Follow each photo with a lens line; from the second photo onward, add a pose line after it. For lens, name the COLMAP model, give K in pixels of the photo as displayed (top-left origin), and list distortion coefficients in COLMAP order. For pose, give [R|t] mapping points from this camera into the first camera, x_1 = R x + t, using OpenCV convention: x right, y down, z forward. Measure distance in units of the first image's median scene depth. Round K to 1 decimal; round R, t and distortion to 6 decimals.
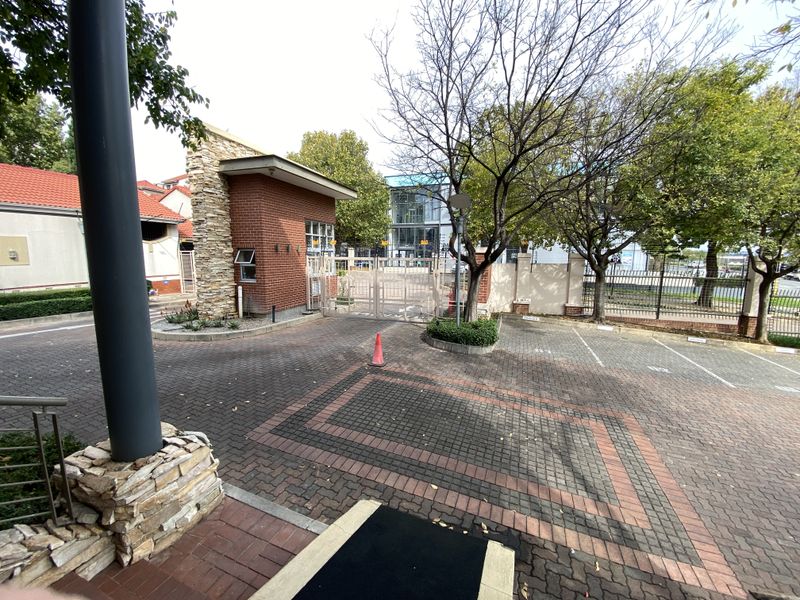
lens RADIAL K [[318.1, 0, 400.0], [0, 318.1, 300.0], [0, 0, 1]] dist [0.000391, 0.000005]
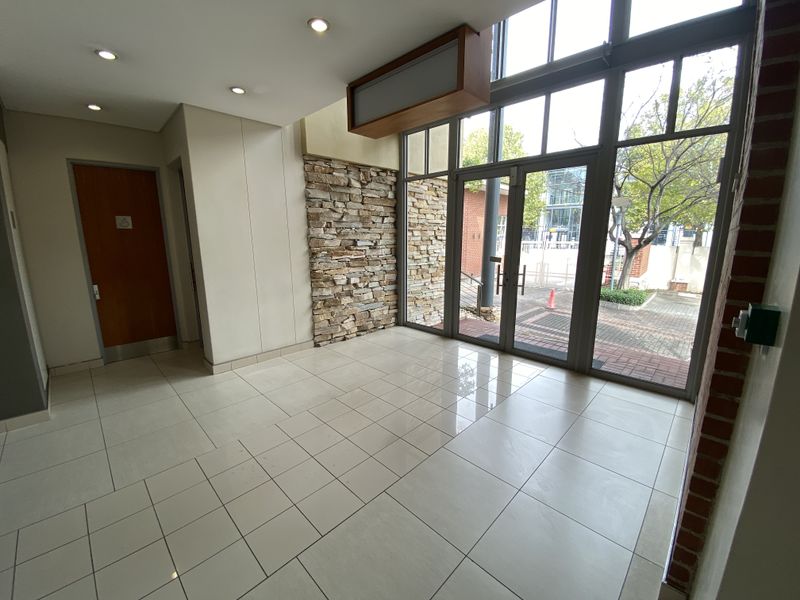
lens RADIAL K [[328.1, 0, 400.0], [0, 328.1, 300.0], [0, 0, 1]] dist [-0.001579, -0.000211]
pose [[0.915169, 0.066171, -0.397601, -0.079823], [-0.047135, 0.997234, 0.057474, 0.070389], [0.400304, -0.033857, 0.915757, -0.605609]]
